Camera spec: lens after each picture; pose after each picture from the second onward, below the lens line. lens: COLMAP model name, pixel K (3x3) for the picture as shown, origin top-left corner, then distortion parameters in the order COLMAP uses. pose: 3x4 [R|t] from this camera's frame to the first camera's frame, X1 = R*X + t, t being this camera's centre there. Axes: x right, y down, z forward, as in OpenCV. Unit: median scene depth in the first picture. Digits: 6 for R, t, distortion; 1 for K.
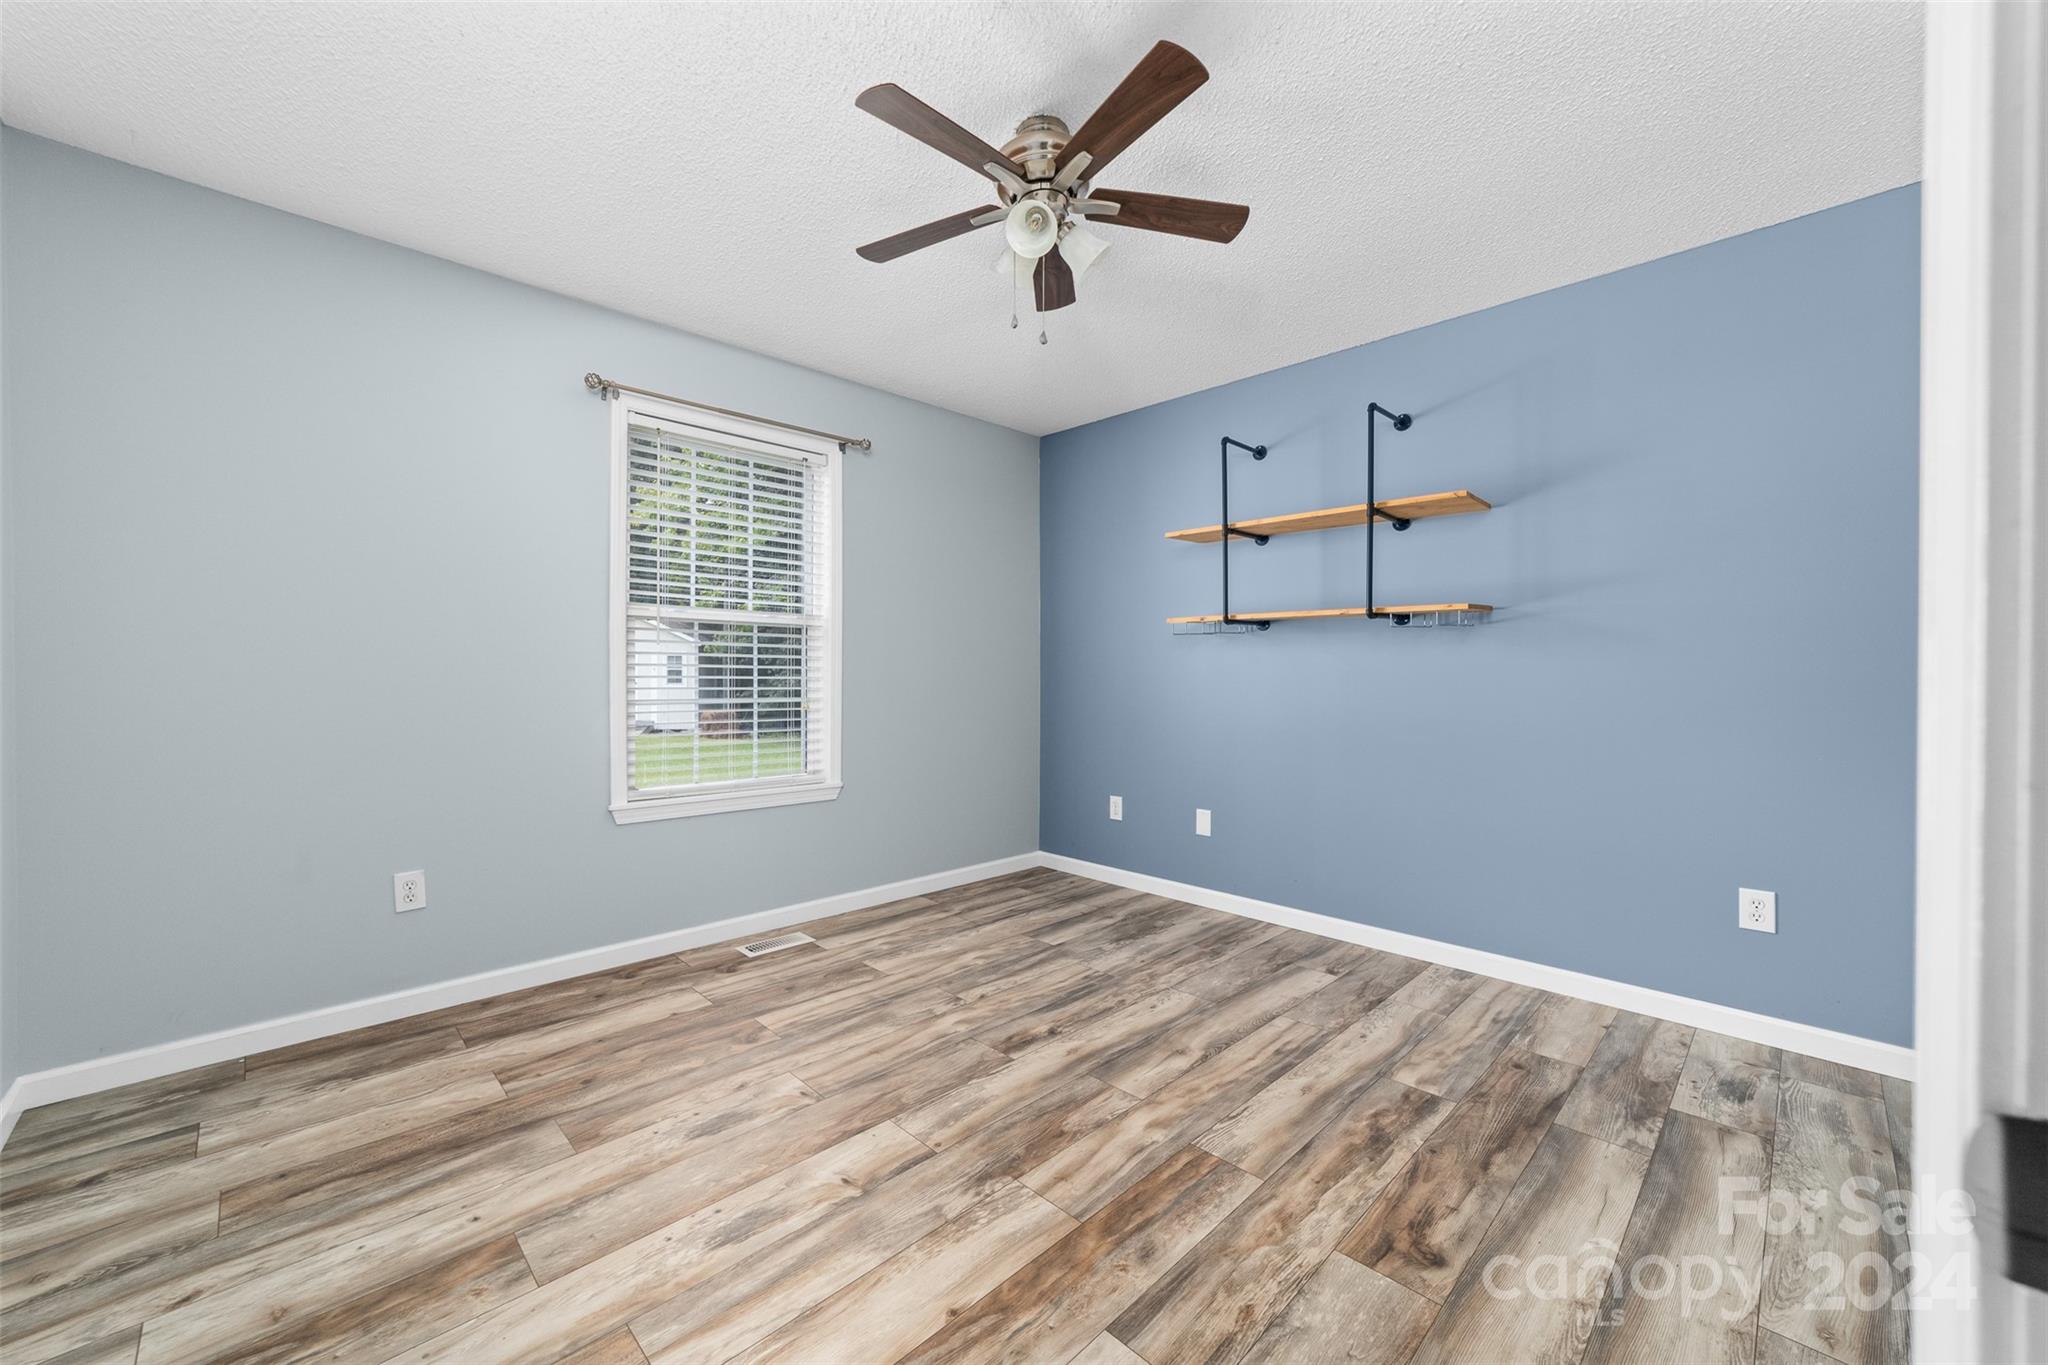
lens RADIAL K [[801.2, 0, 1013.1], [0, 801.2, 684.2], [0, 0, 1]] dist [0.002570, 0.000835]
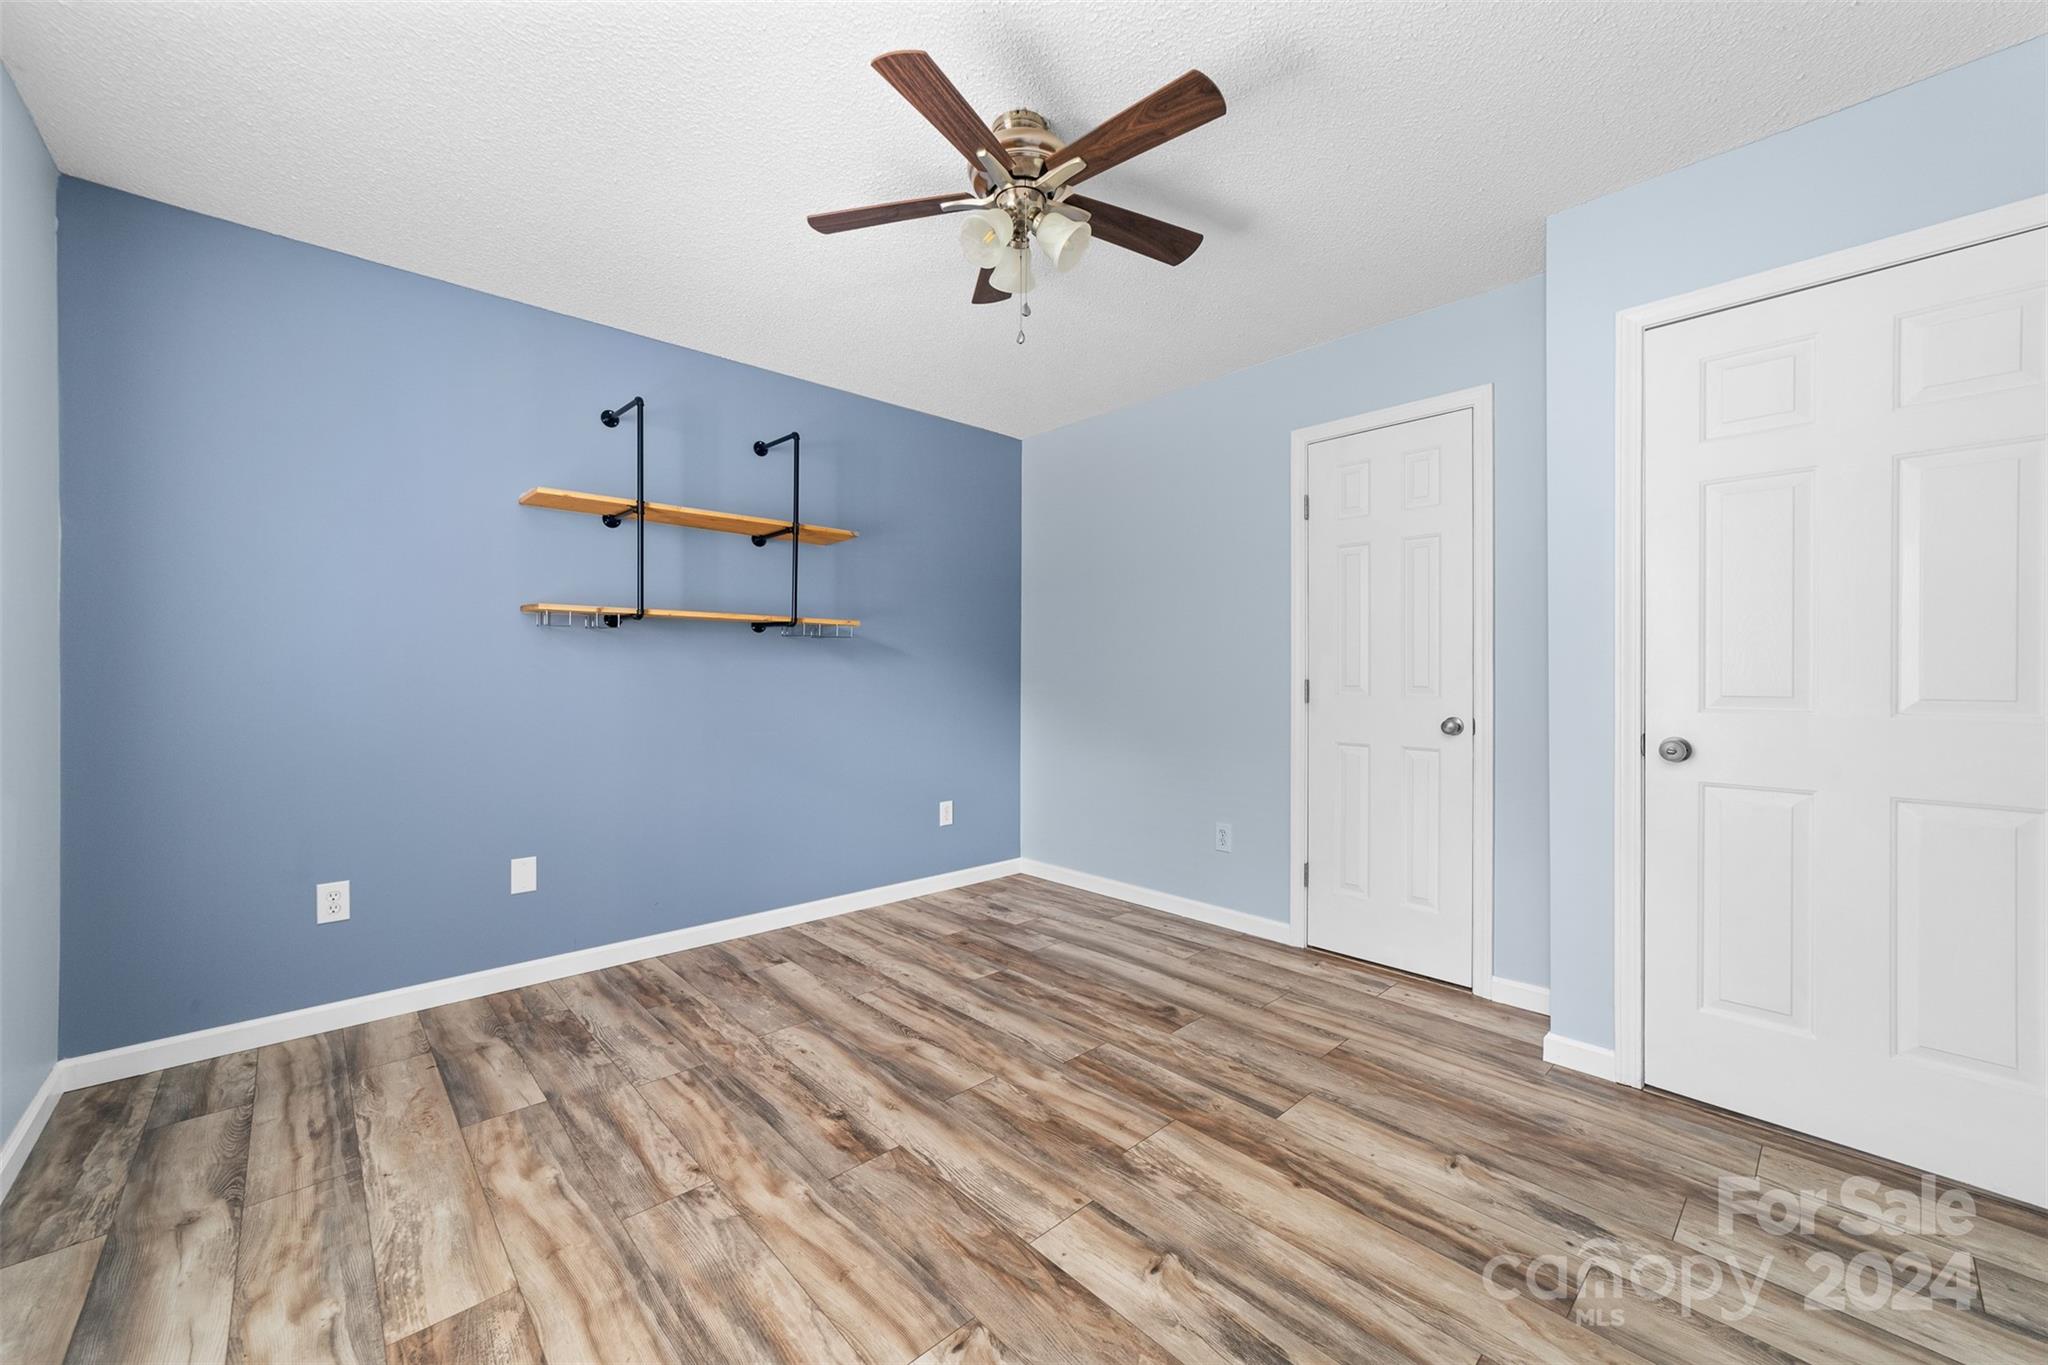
lens RADIAL K [[801.2, 0, 1013.1], [0, 801.2, 684.2], [0, 0, 1]] dist [0.002570, 0.000835]
pose [[0.009045, -0.009170, 0.999917, -0.743074], [0.008998, 0.999918, 0.009089, -0.008338], [-0.999919, 0.008916, 0.009127, 0.799530]]
